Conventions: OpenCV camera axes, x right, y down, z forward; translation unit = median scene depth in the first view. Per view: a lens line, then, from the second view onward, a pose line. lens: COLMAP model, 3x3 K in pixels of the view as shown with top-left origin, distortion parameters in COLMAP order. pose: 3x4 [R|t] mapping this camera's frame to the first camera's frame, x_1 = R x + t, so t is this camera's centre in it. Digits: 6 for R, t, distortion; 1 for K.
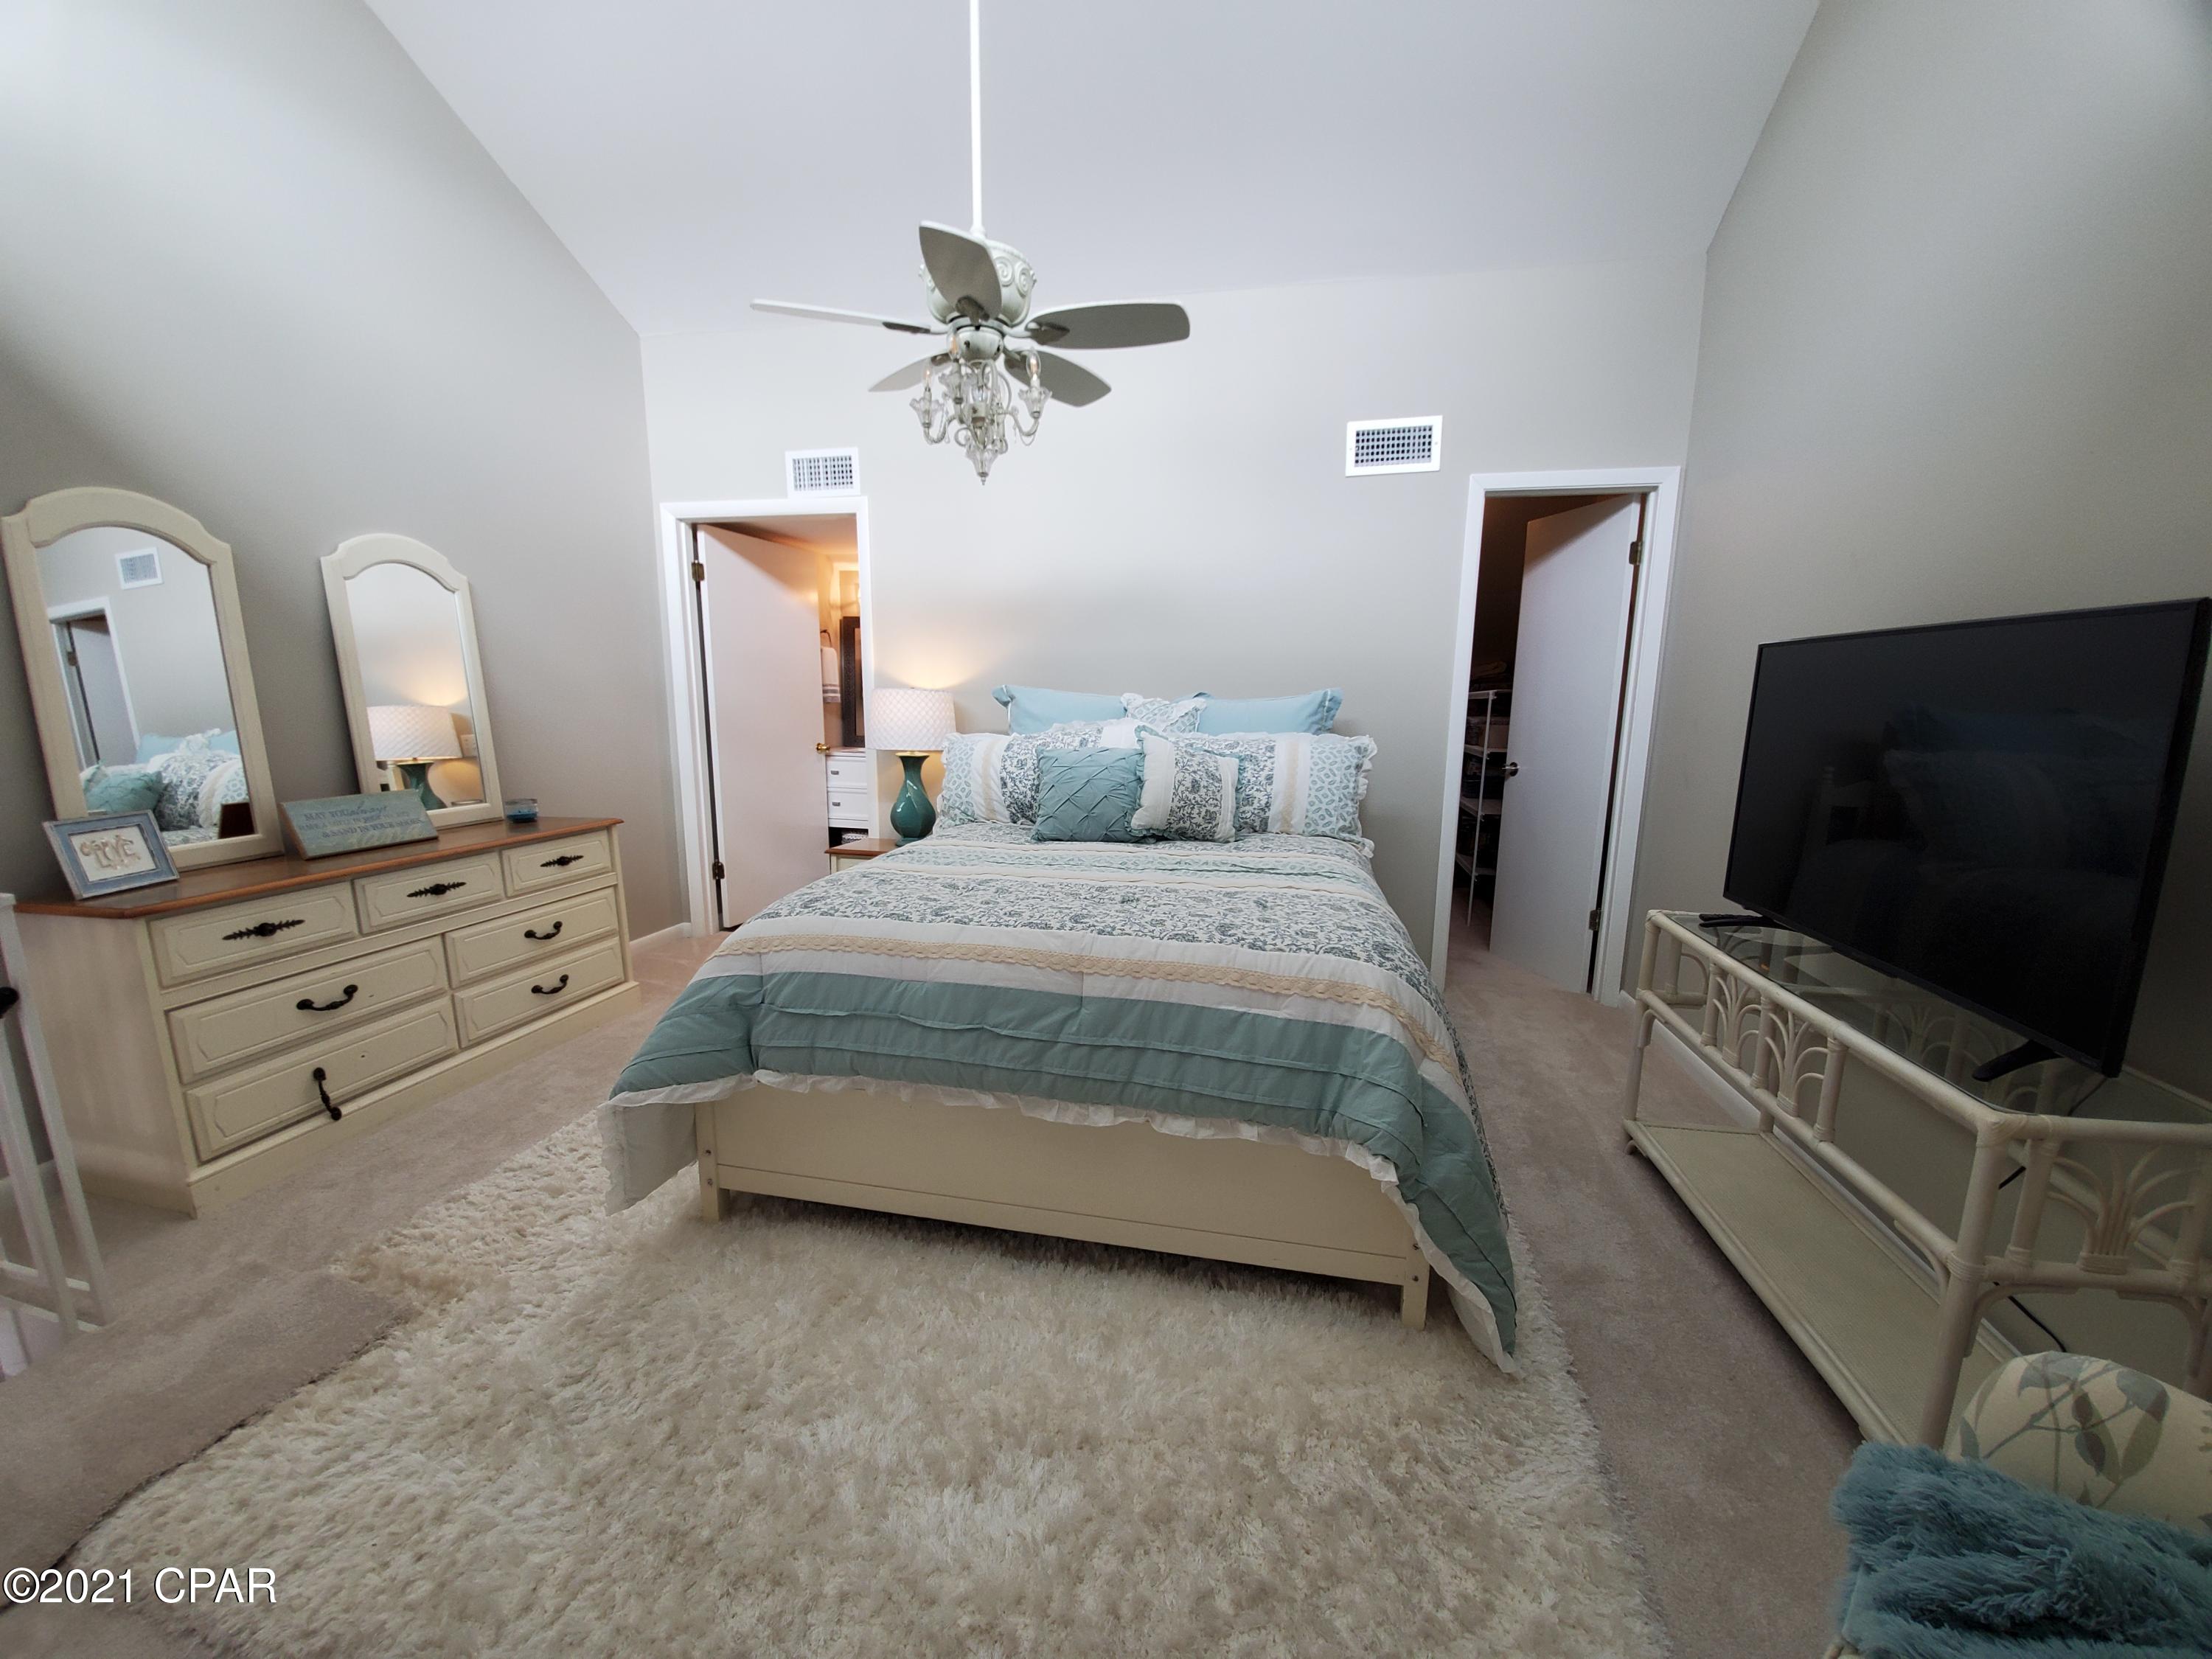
lens RADIAL K [[879.2, 0, 1106.9], [0, 879.2, 844.0], [0, 0, 1]] dist [-0.001819, 0.000039]
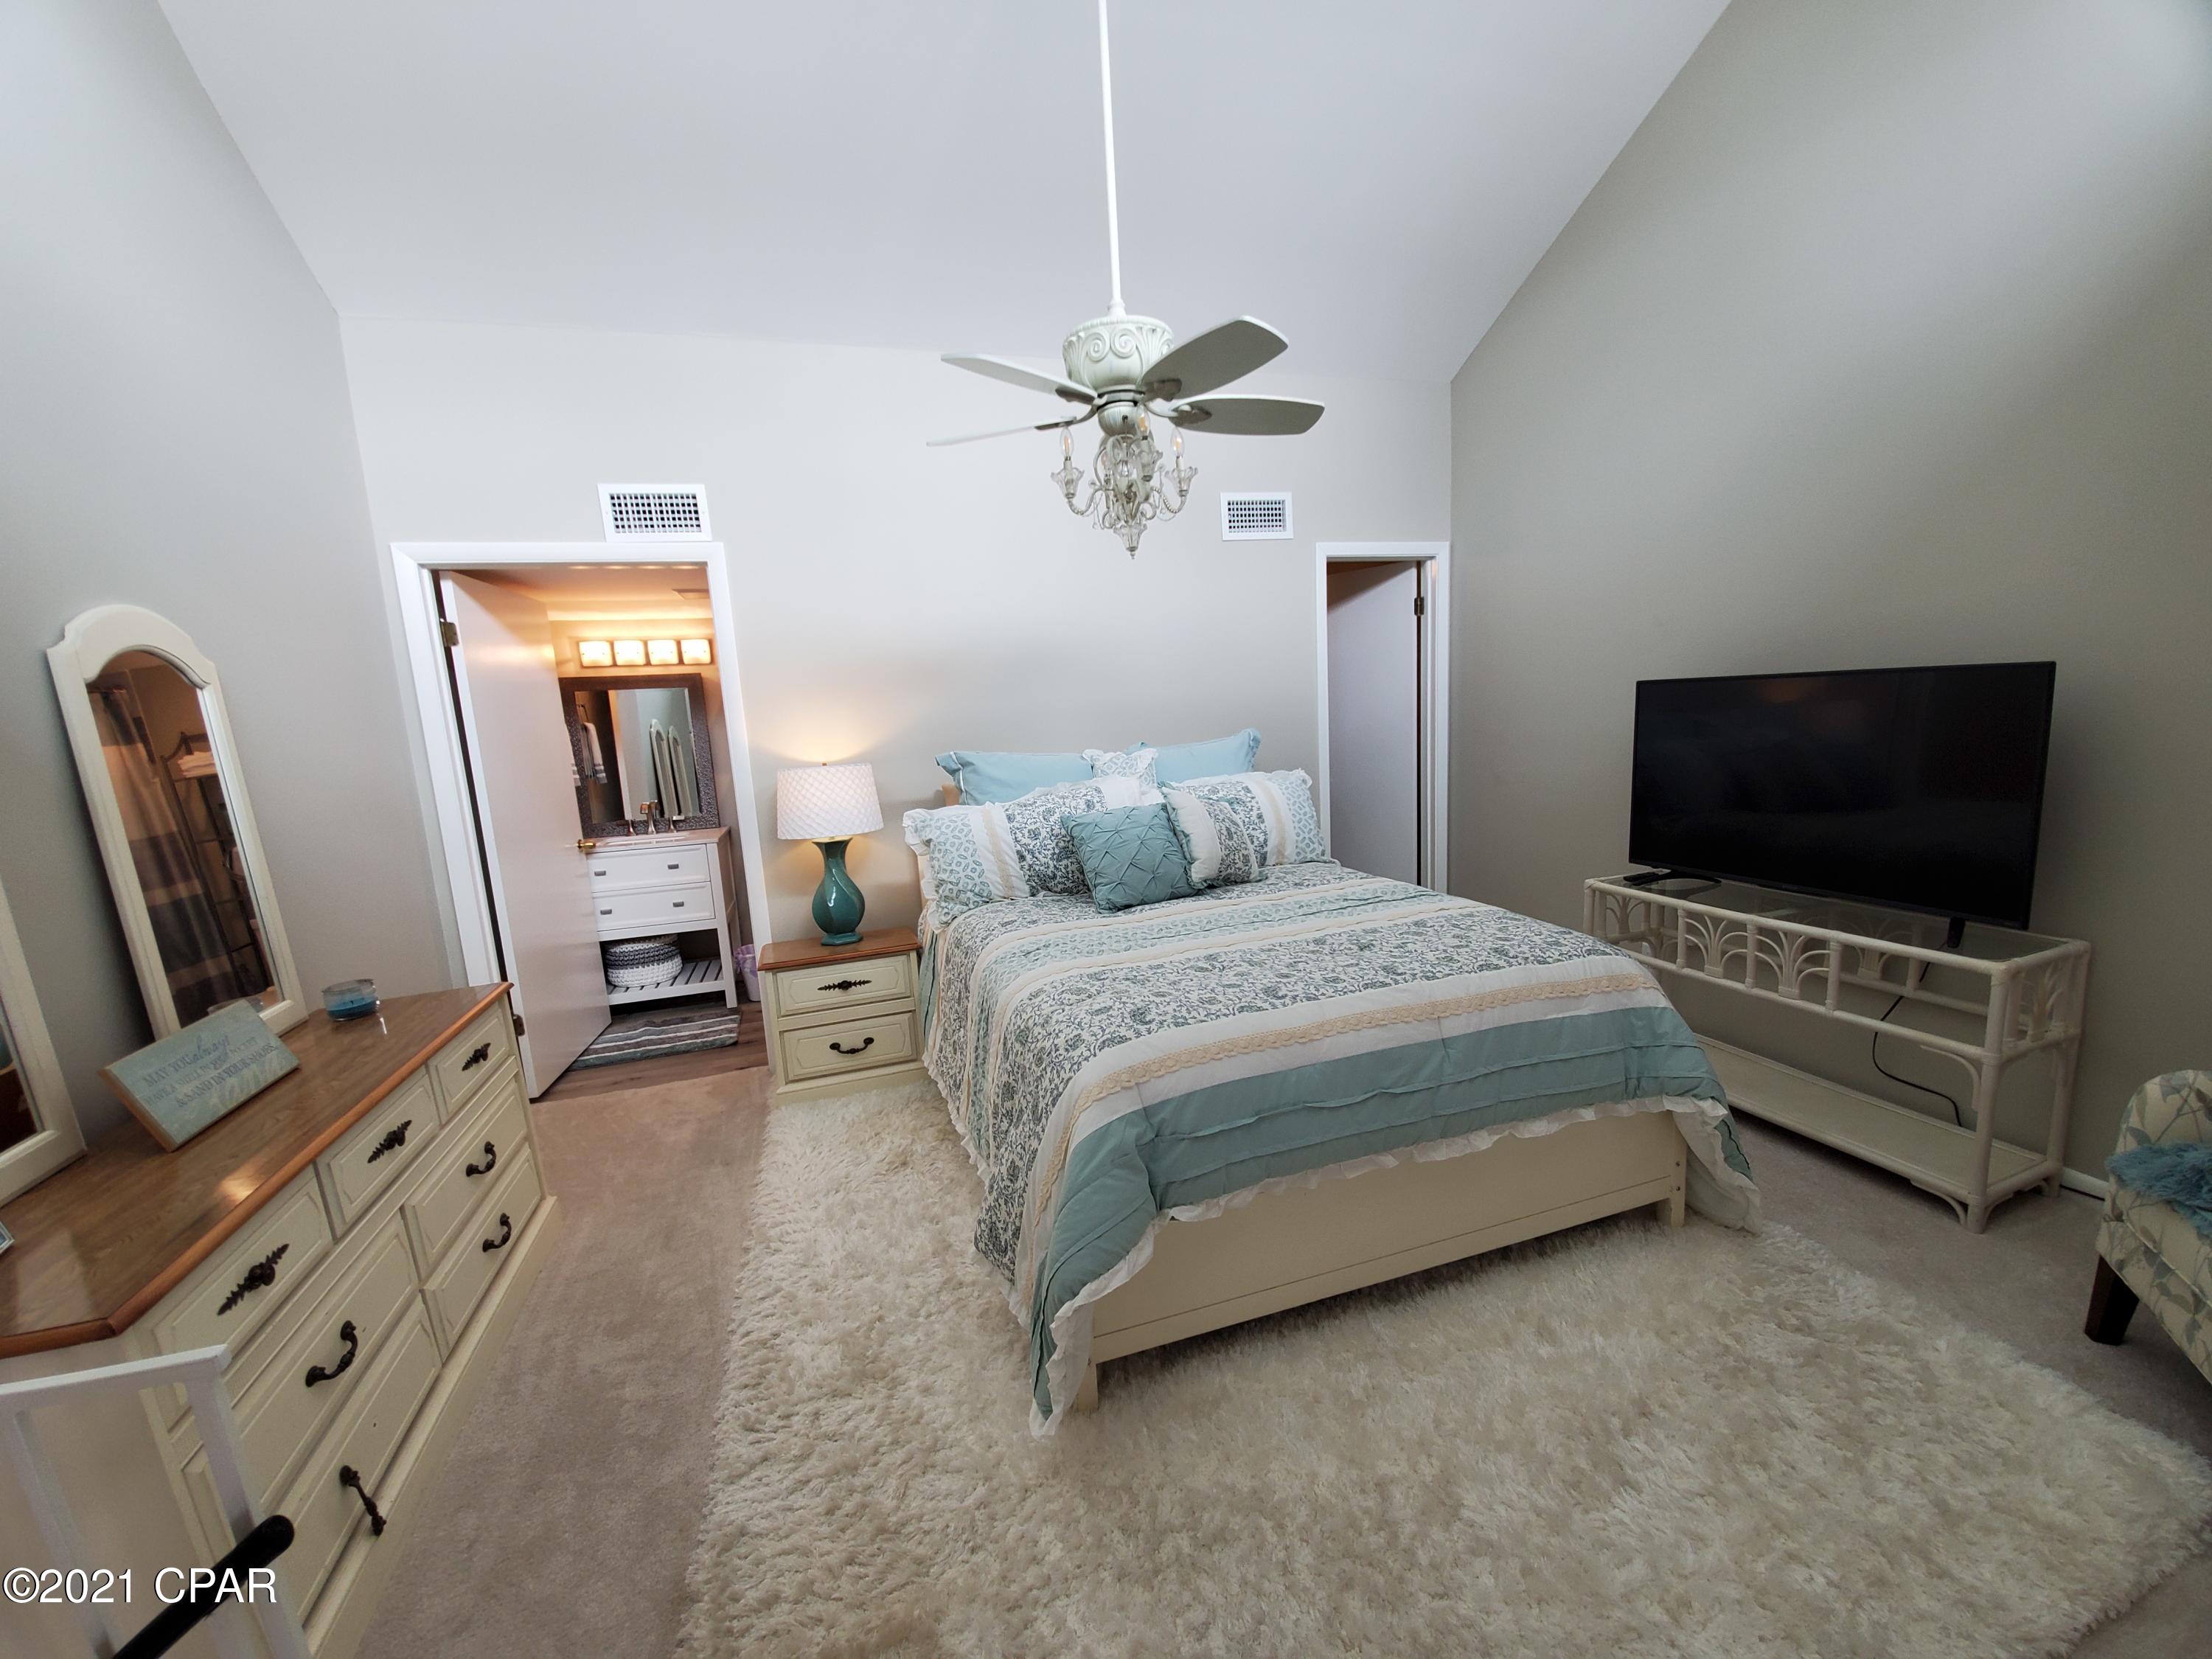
lens RADIAL K [[881.9, 0, 1111.4], [0, 881.9, 843.4], [0, 0, 1]] dist [0.011112, -0.016118]
pose [[0.862842, -0.138219, 0.486209, -0.681104], [0.151711, 0.988355, 0.011738, -0.110114], [-0.482170, 0.063635, 0.873764, 0.170235]]
